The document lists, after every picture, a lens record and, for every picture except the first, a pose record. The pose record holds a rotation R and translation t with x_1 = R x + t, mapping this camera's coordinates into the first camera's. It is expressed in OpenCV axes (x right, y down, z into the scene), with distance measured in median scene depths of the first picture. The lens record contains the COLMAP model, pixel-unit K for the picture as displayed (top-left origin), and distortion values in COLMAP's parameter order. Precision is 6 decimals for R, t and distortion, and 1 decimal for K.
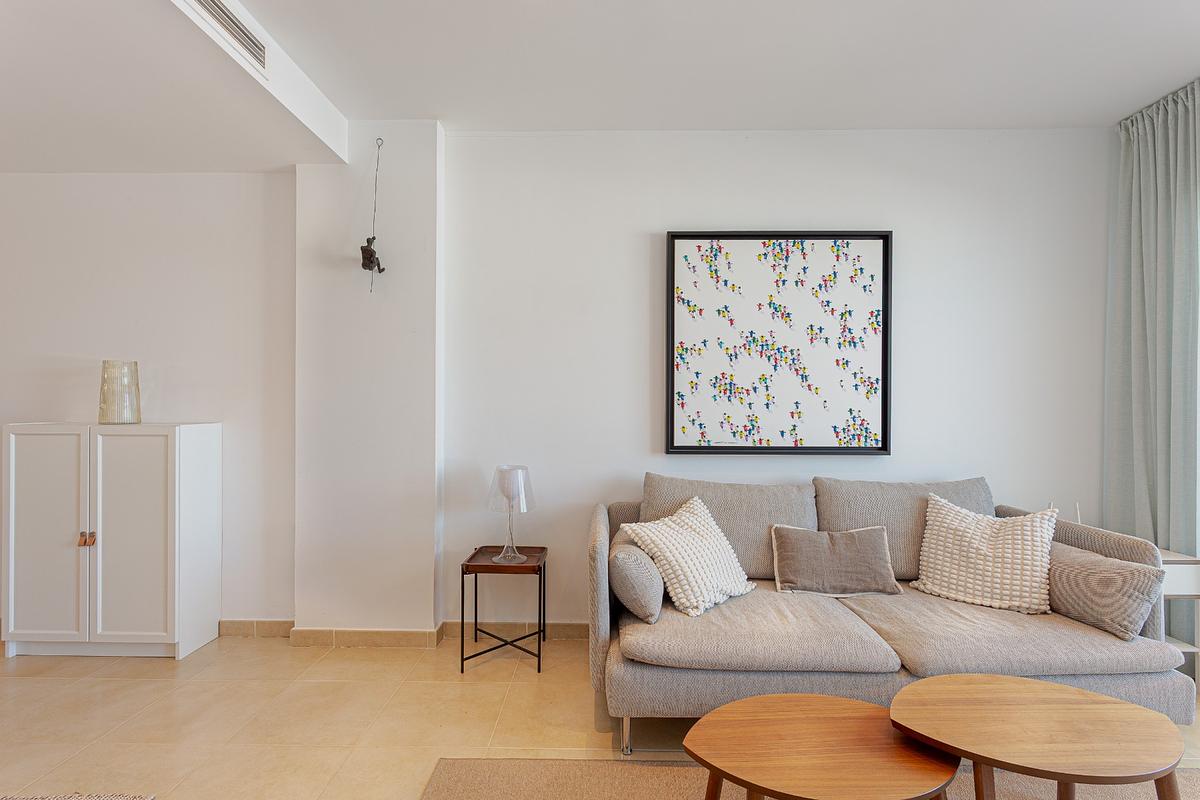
lens RADIAL K [[587.1, 0, 583.2], [0, 587.1, 395.8], [0, 0, 1]] dist [-0.030234, 0.019777]
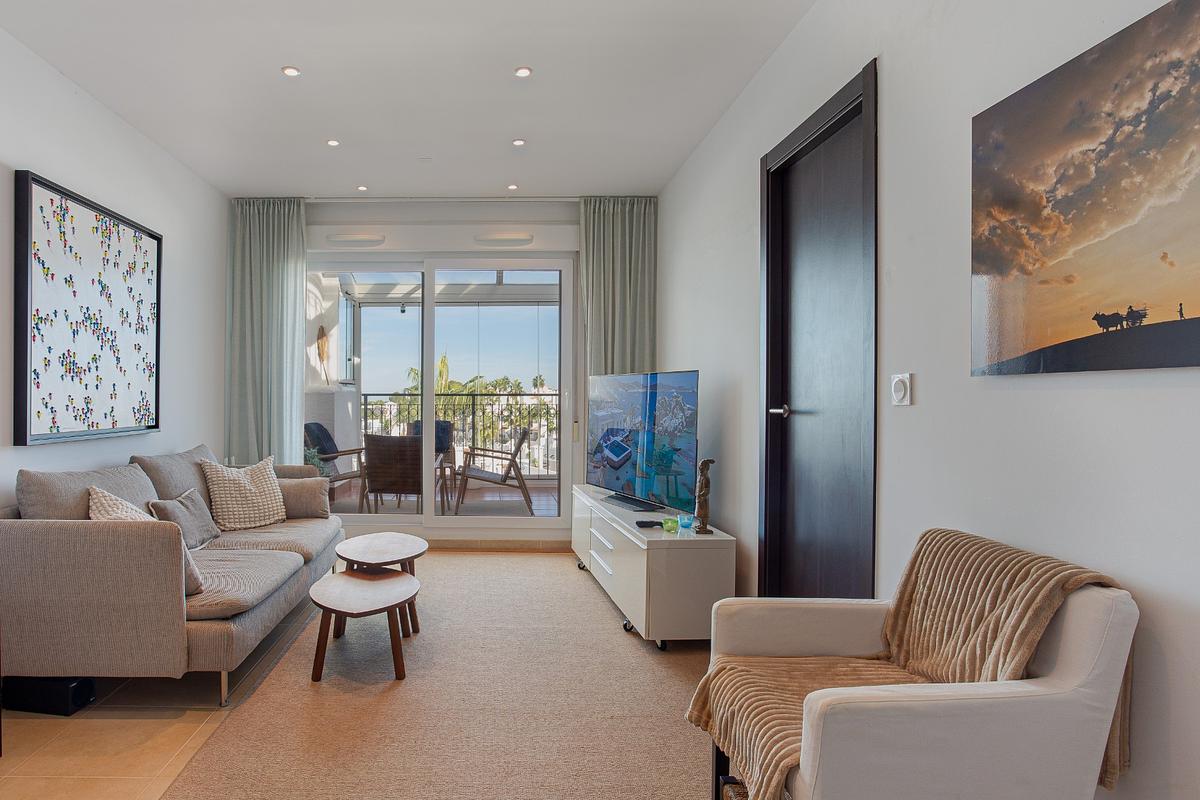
lens RADIAL K [[622.3, 0, 595.6], [0, 622.3, 399.4], [0, 0, 1]] dist [-0.004177, 0.001218]
pose [[-0.156152, -0.010536, 0.987677, -0.817166], [-0.001663, 0.999944, 0.010404, 0.025127], [-0.987732, -0.000018, -0.156161, 0.353984]]
